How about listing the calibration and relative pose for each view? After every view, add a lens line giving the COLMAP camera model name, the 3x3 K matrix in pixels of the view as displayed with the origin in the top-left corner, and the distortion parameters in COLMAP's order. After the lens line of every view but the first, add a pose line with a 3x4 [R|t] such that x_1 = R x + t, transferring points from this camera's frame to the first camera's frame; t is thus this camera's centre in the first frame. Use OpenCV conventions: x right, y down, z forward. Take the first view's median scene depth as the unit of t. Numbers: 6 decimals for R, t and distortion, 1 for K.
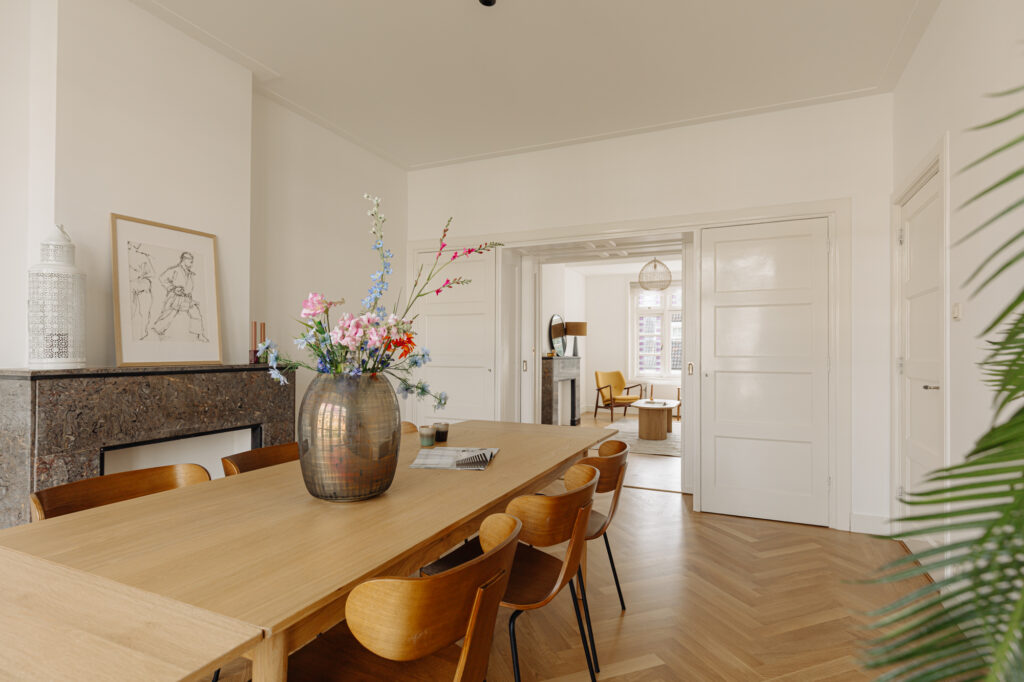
lens RADIAL K [[561.6, 0, 507.9], [0, 561.6, 342.1], [0, 0, 1]] dist [0.005921, 0.001010]
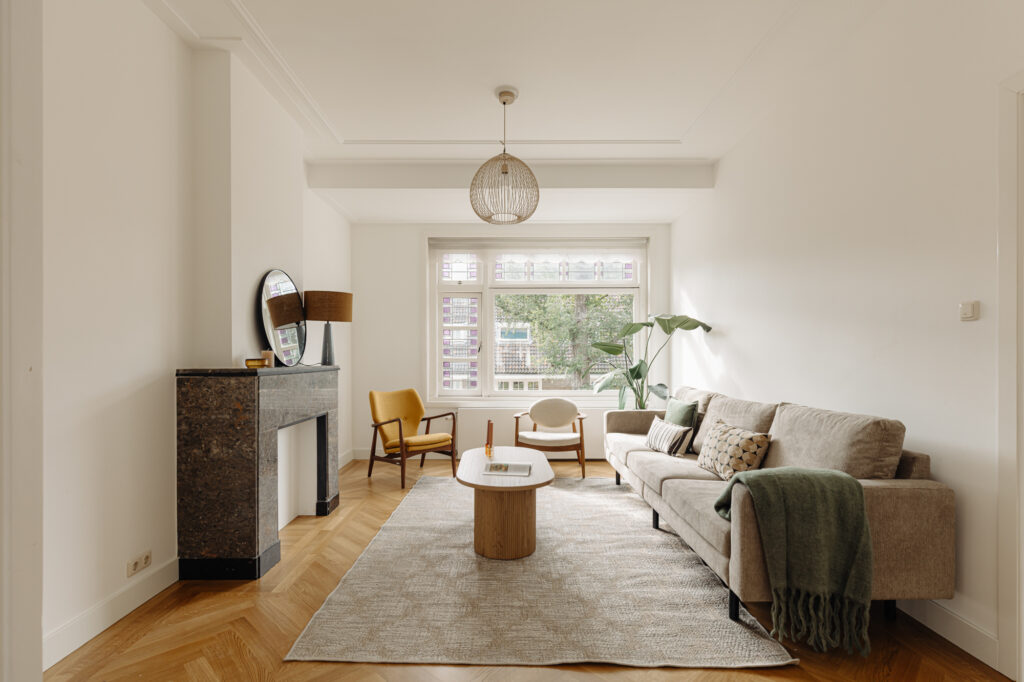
lens RADIAL K [[511.5, 0, 506.0], [0, 511.5, 351.1], [0, 0, 1]] dist [-0.000325, 0.000038]
pose [[0.911621, -0.002050, 0.411027, 0.076107], [-0.001561, 0.999963, 0.008450, 0.009132], [-0.411029, -0.008345, 0.911584, 0.518716]]
